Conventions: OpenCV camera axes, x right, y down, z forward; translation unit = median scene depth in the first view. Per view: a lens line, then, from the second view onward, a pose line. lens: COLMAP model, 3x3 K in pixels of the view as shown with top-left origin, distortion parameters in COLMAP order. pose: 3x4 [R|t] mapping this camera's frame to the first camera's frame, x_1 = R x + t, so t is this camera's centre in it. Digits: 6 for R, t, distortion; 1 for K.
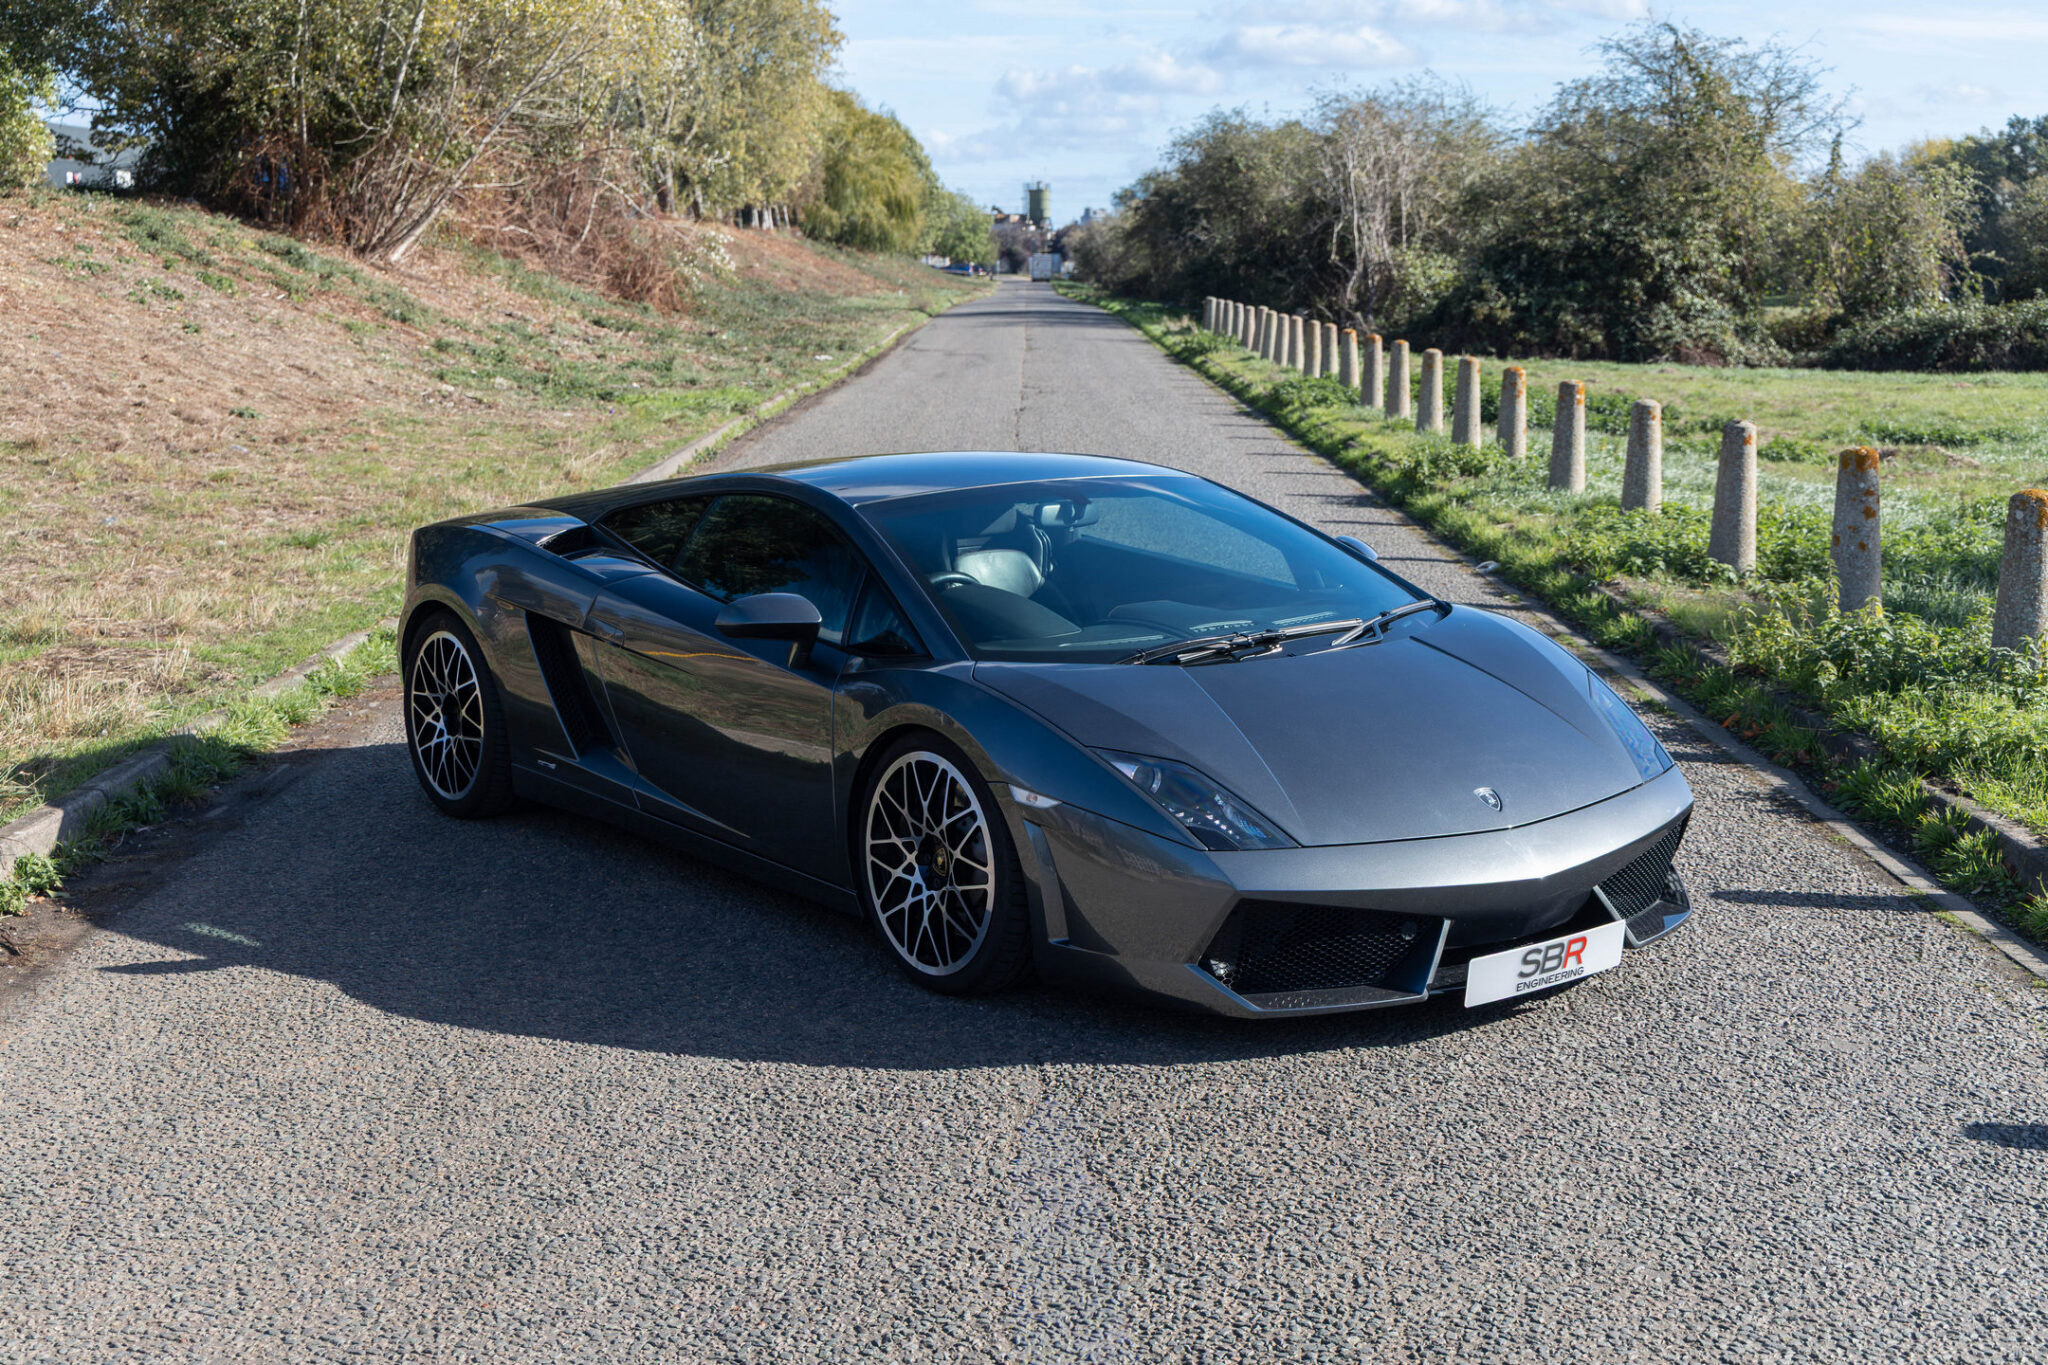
lens RADIAL K [[2638.2, 0, 1024.0], [0, 2638.2, 682.5], [0, 0, 1]] dist [0.042833, -0.027990]
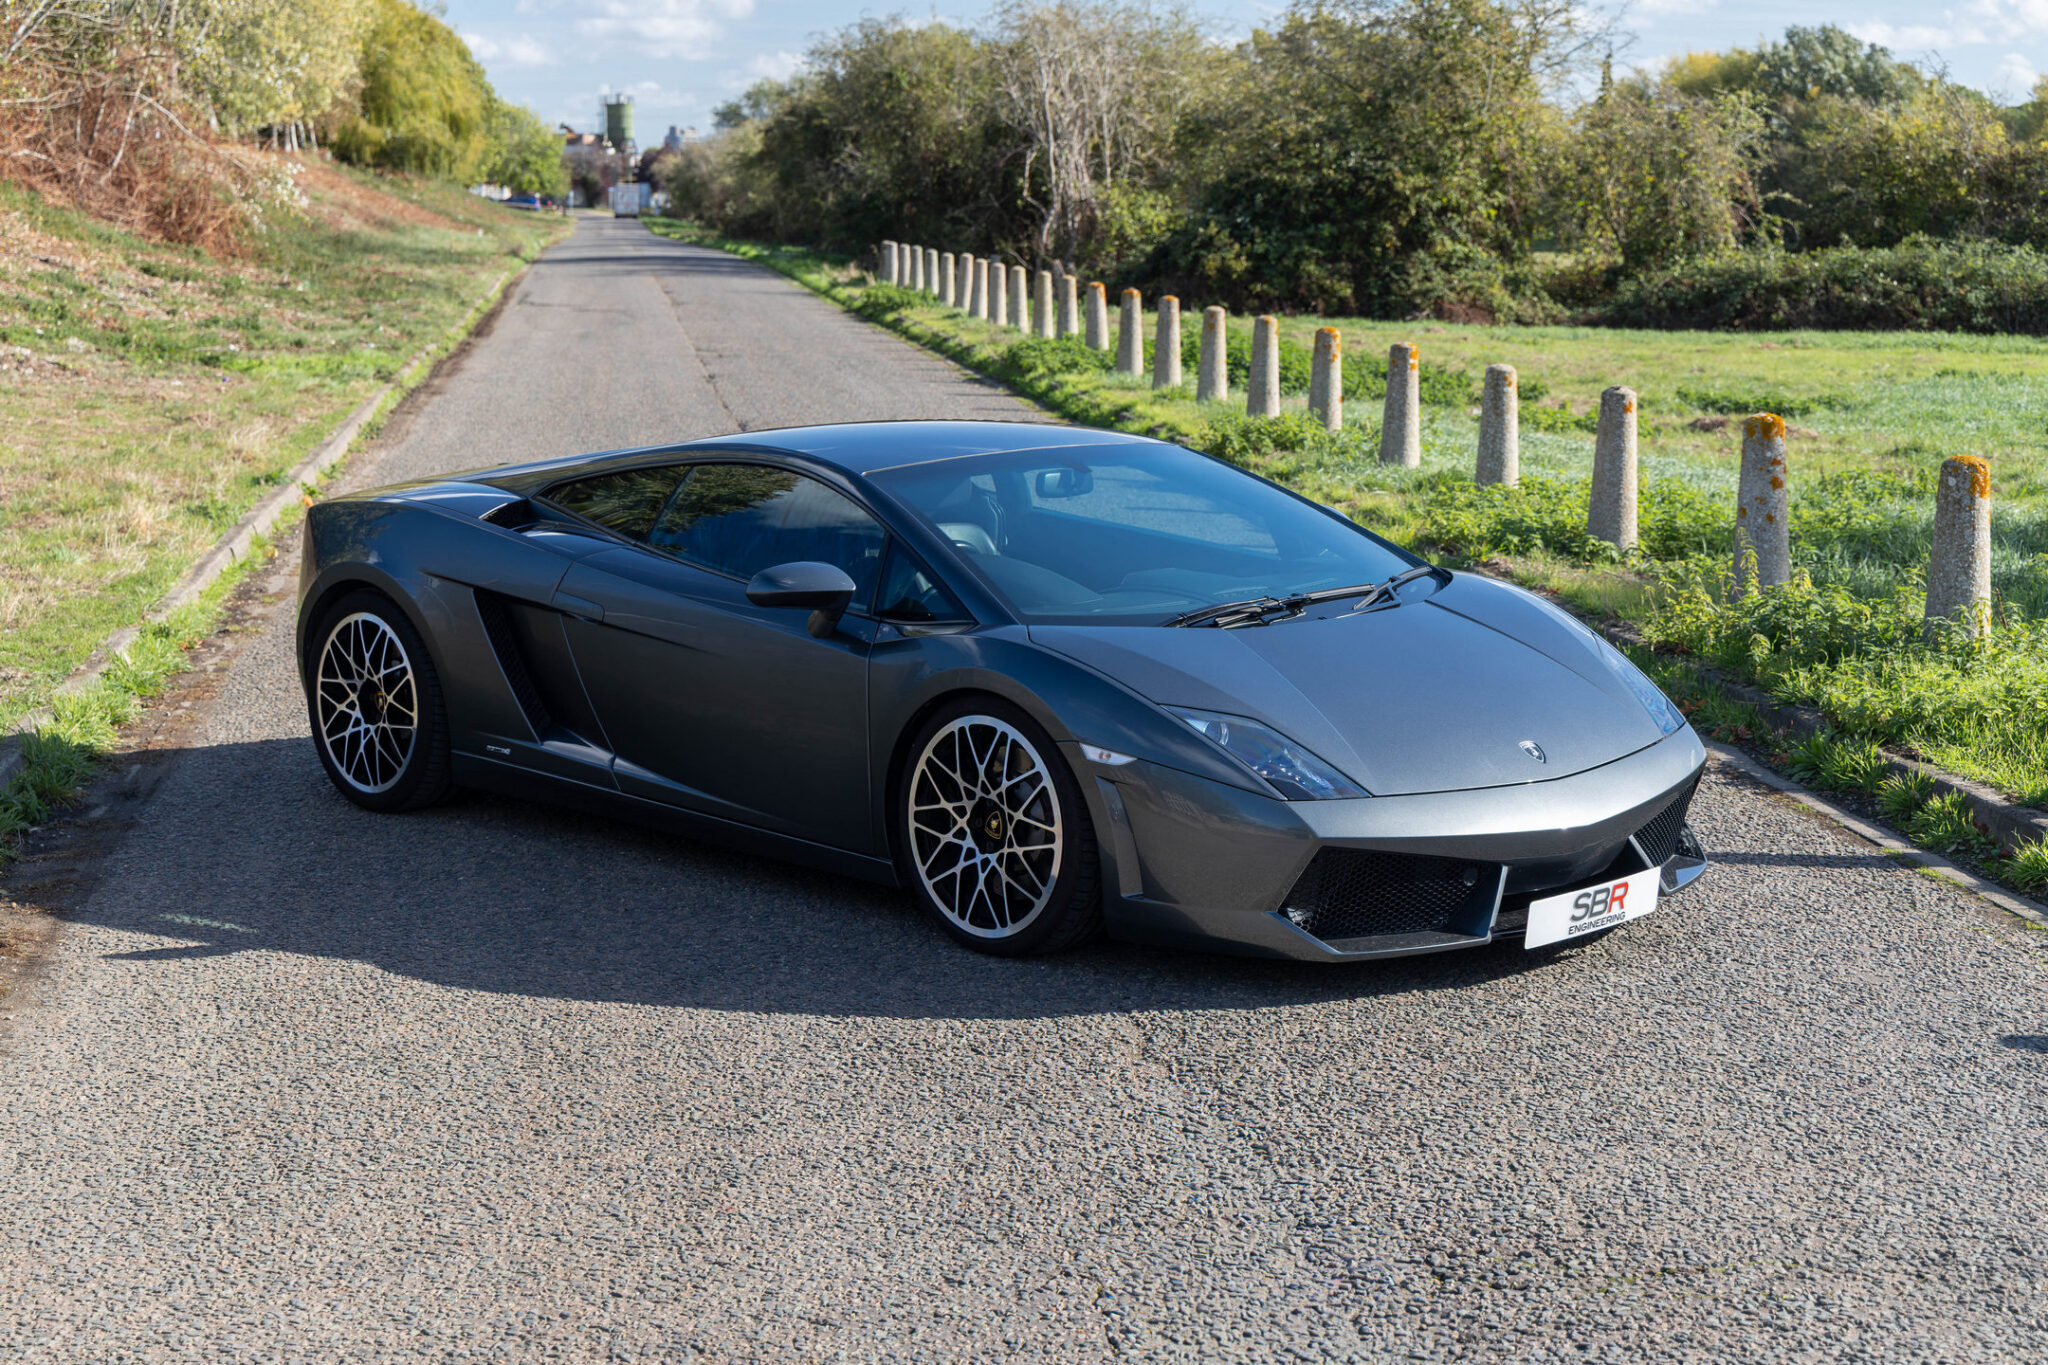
lens RADIAL K [[3170.8, 0, 1024.0], [0, 3170.8, 682.5], [0, 0, 1]] dist [0.025390, 0.055898]
pose [[0.993702, -0.012887, 0.111315, -0.148761], [0.013631, 0.999890, -0.005927, 0.020101], [-0.111227, 0.007407, 0.993767, -0.197243]]
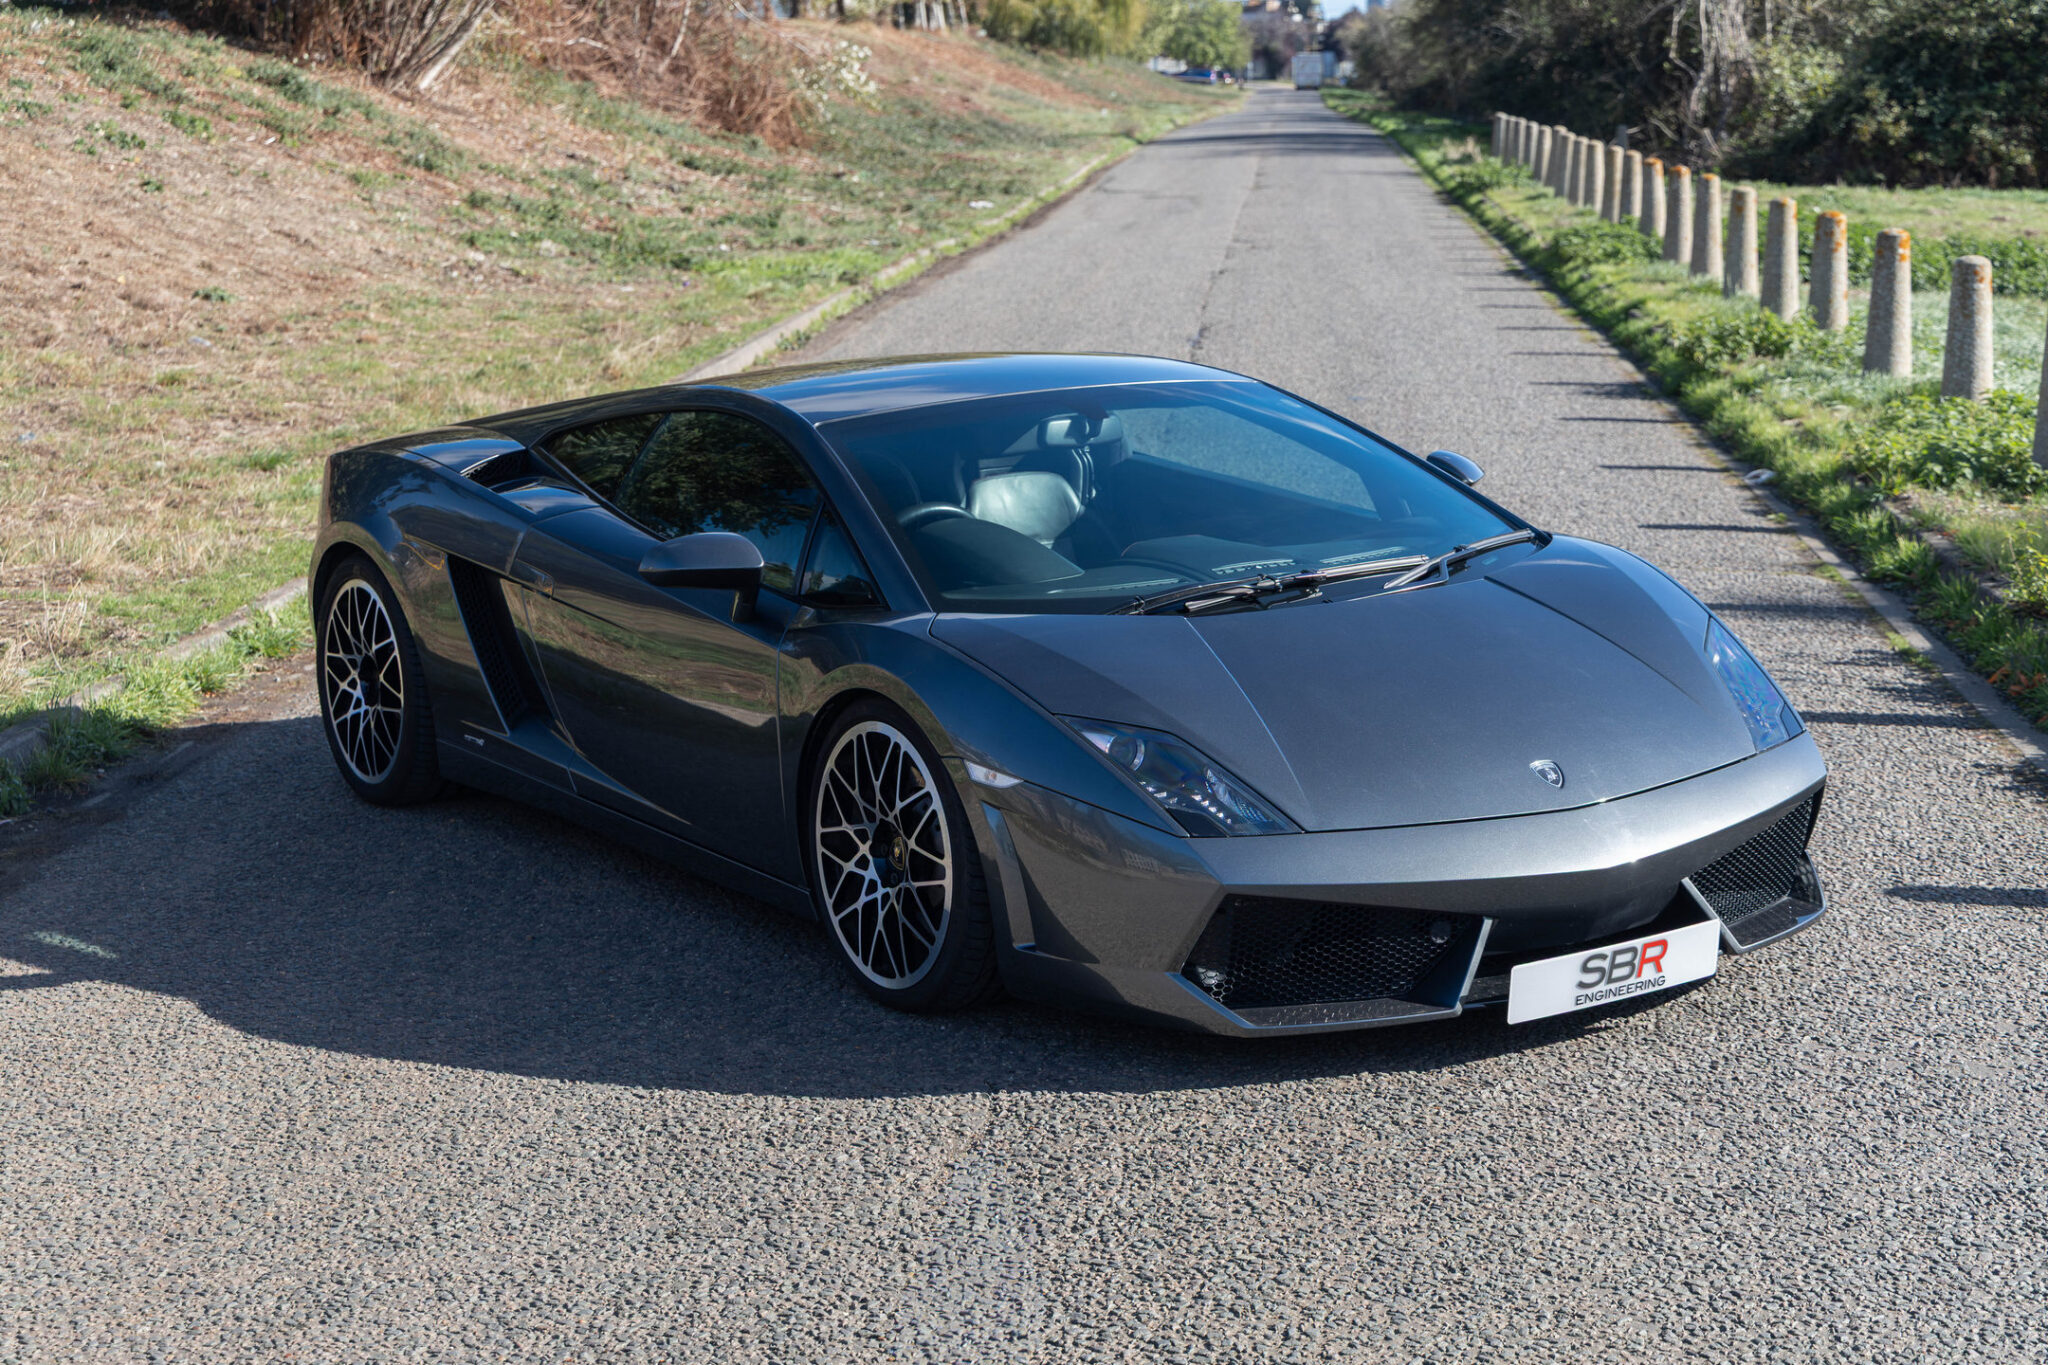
lens RADIAL K [[3471.8, 0, 1024.0], [0, 3471.8, 682.5], [0, 0, 1]] dist [0.073558, -0.158941]
pose [[0.997732, -0.007989, -0.066835, 0.079102], [0.009013, 0.999846, 0.015035, -0.002174], [0.066705, -0.015603, 0.997651, -0.089757]]
